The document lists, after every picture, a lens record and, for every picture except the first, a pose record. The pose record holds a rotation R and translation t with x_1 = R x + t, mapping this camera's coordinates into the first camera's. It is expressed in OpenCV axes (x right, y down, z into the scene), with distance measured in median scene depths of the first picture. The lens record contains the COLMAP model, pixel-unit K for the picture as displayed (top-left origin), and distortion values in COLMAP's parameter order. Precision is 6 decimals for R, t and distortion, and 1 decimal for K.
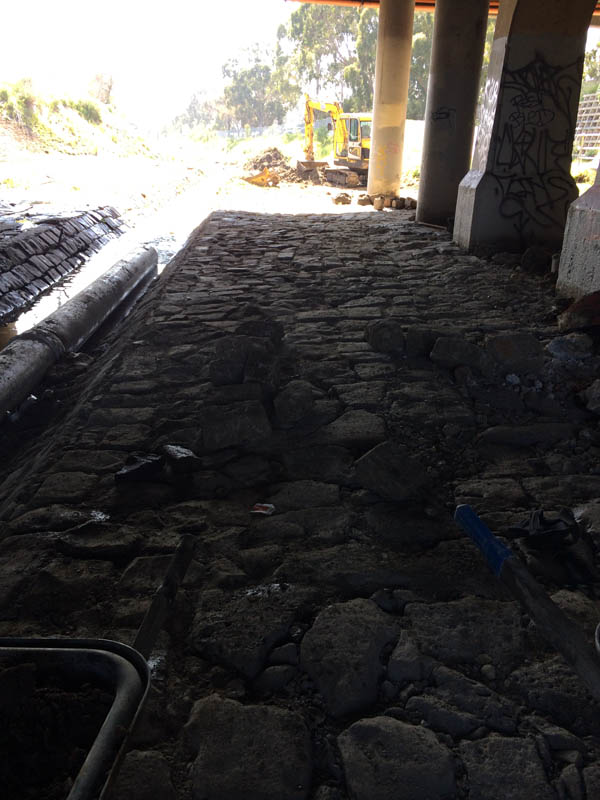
lens RADIAL K [[675.8, 0, 302.2], [0, 675.8, 392.9], [0, 0, 1]] dist [0.083491, -0.107197]
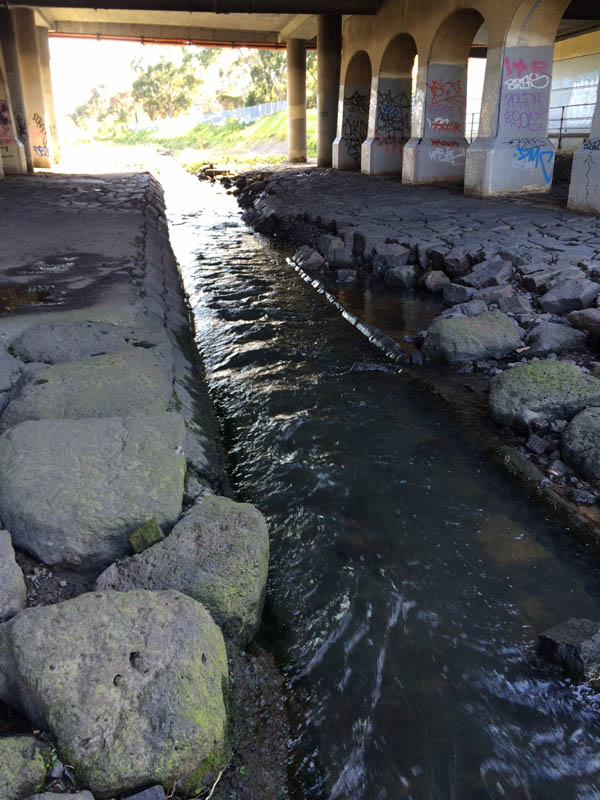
lens RADIAL K [[675.8, 0, 303.7], [0, 675.8, 393.9], [0, 0, 1]] dist [0.083491, -0.107197]
pose [[0.989201, -0.094014, 0.112435, -0.253876], [0.091831, 0.995474, 0.024458, 0.565947], [-0.114226, -0.013869, 0.993358, -1.563083]]
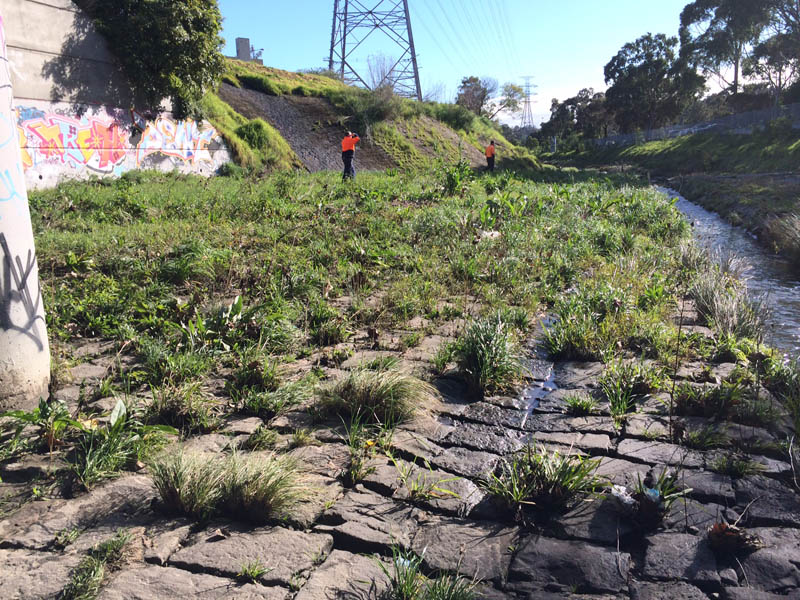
lens RADIAL K [[675.8, 0, 400.1], [0, 675.8, 301.4], [0, 0, 1]] dist [0.083491, -0.107197]
pose [[0.932241, 0.013345, -0.361592, -0.647729], [-0.063601, 0.989805, -0.127444, -0.750218], [0.356204, 0.141806, 0.923585, 2.037221]]
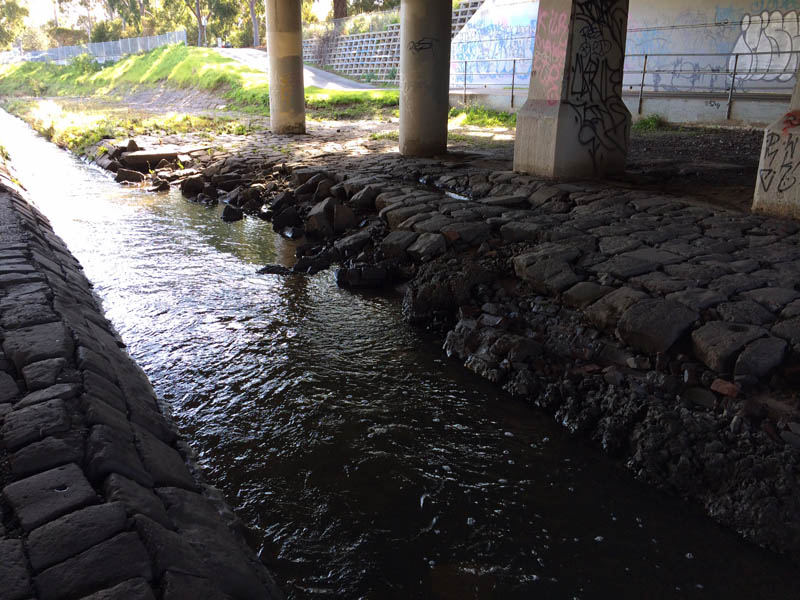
lens RADIAL K [[675.8, 0, 400.6], [0, 675.8, 301.8], [0, 0, 1]] dist [0.083491, -0.107197]
pose [[0.884177, -0.167906, 0.435935, -0.436719], [0.177262, 0.983971, 0.019459, -0.092794], [-0.432215, 0.060069, 0.899768, 0.211245]]
